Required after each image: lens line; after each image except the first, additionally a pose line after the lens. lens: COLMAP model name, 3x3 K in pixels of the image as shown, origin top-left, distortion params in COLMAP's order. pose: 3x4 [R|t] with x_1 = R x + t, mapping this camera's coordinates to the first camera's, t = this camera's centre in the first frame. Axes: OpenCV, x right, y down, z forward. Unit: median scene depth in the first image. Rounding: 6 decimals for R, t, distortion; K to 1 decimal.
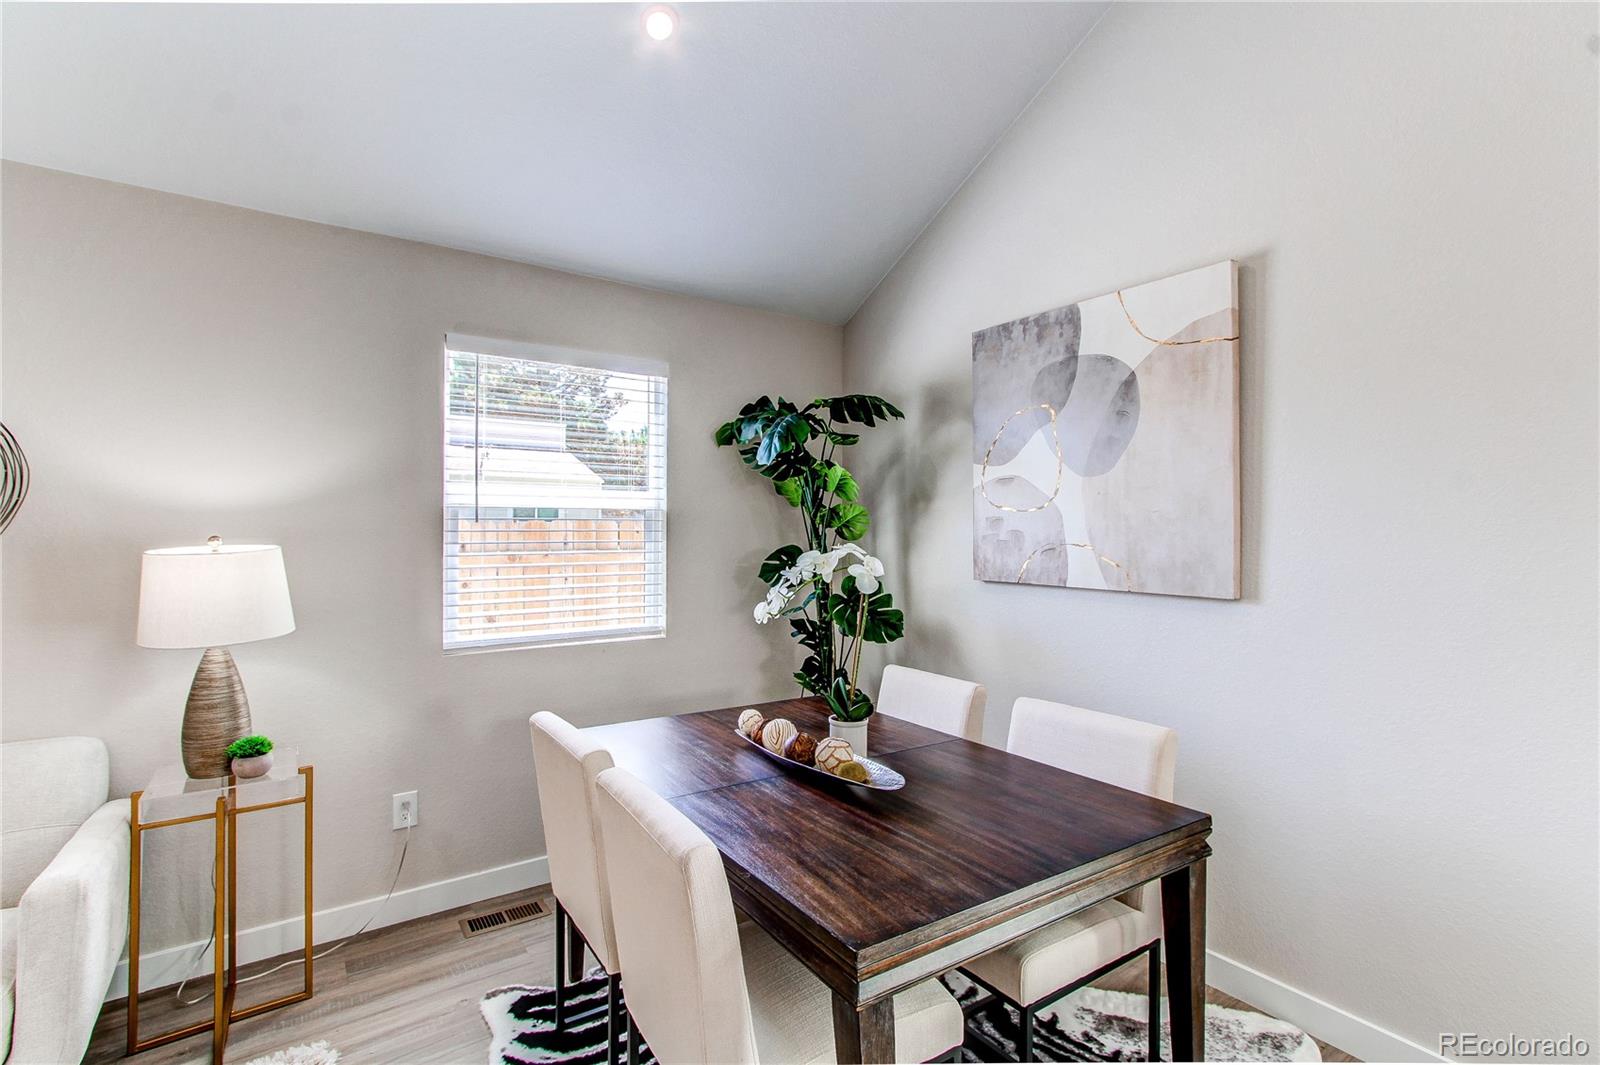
lens RADIAL K [[737.2, 0, 800.0], [0, 737.2, 532.5], [0, 0, 1]] dist [0.000564, 0.000539]
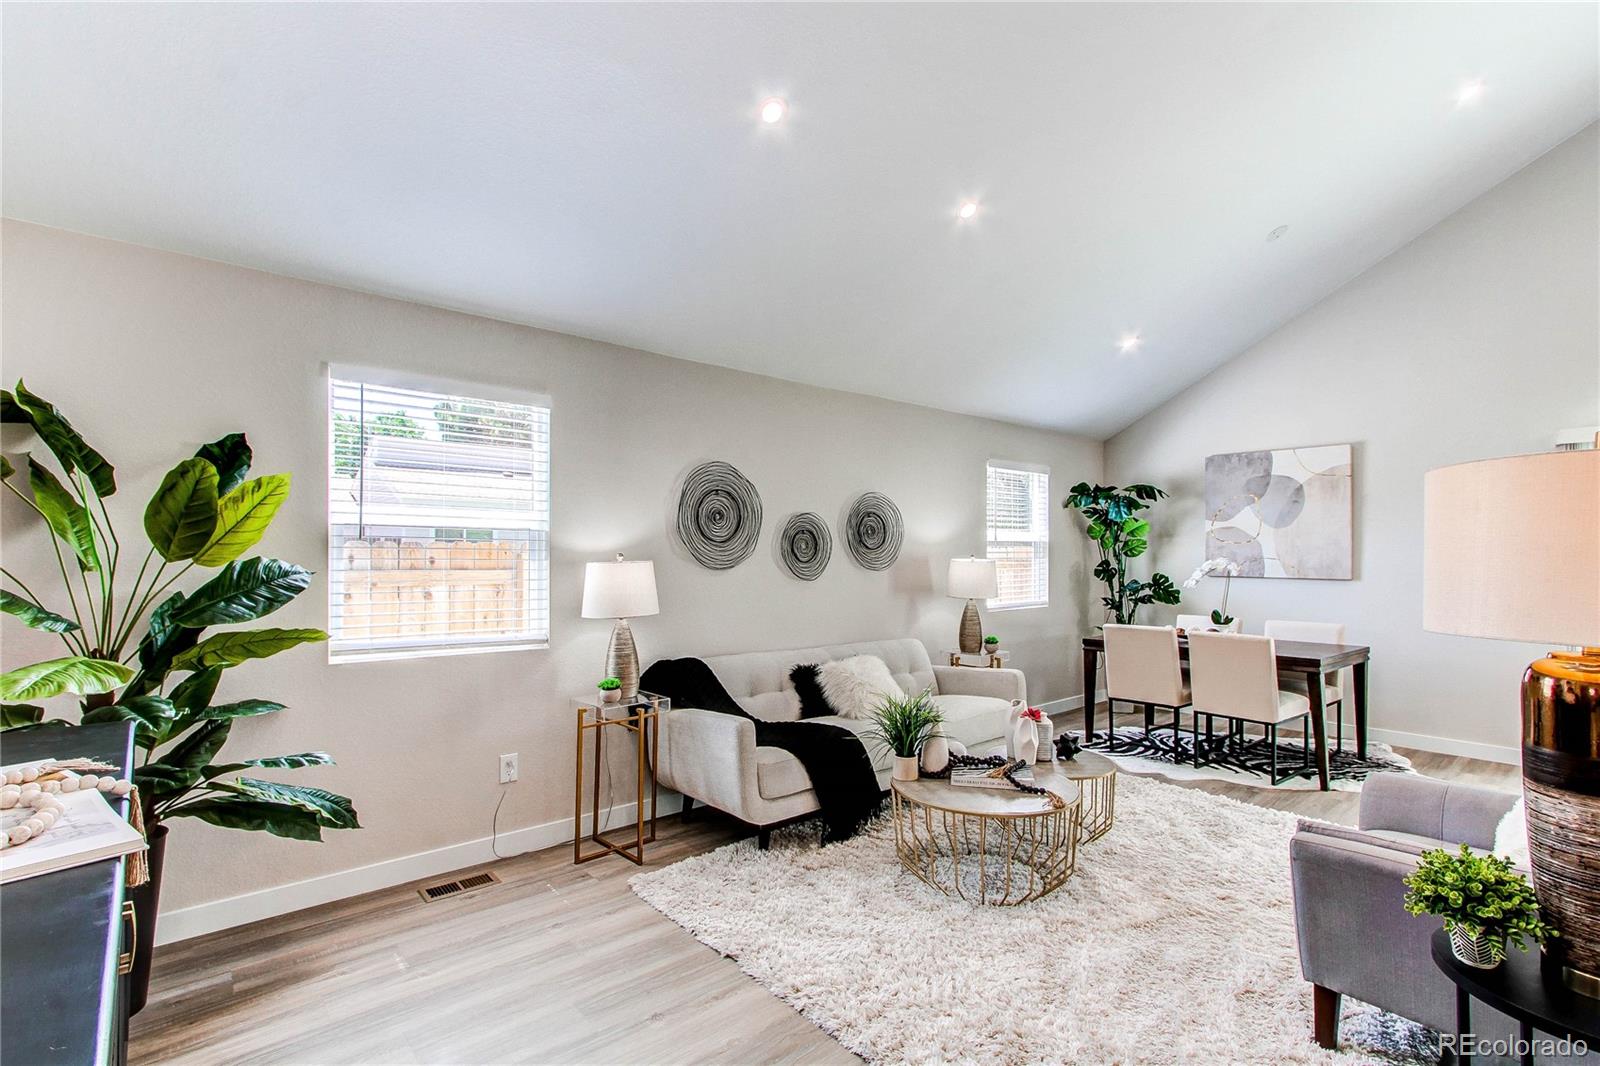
lens RADIAL K [[737.7, 0, 795.8], [0, 737.7, 550.3], [0, 0, 1]] dist [0.006709, 0.000733]
pose [[0.995567, -0.000987, 0.094055, -1.214272], [0.001338, 0.999992, -0.003666, -0.001995], [-0.094050, 0.003776, 0.995560, -1.055398]]
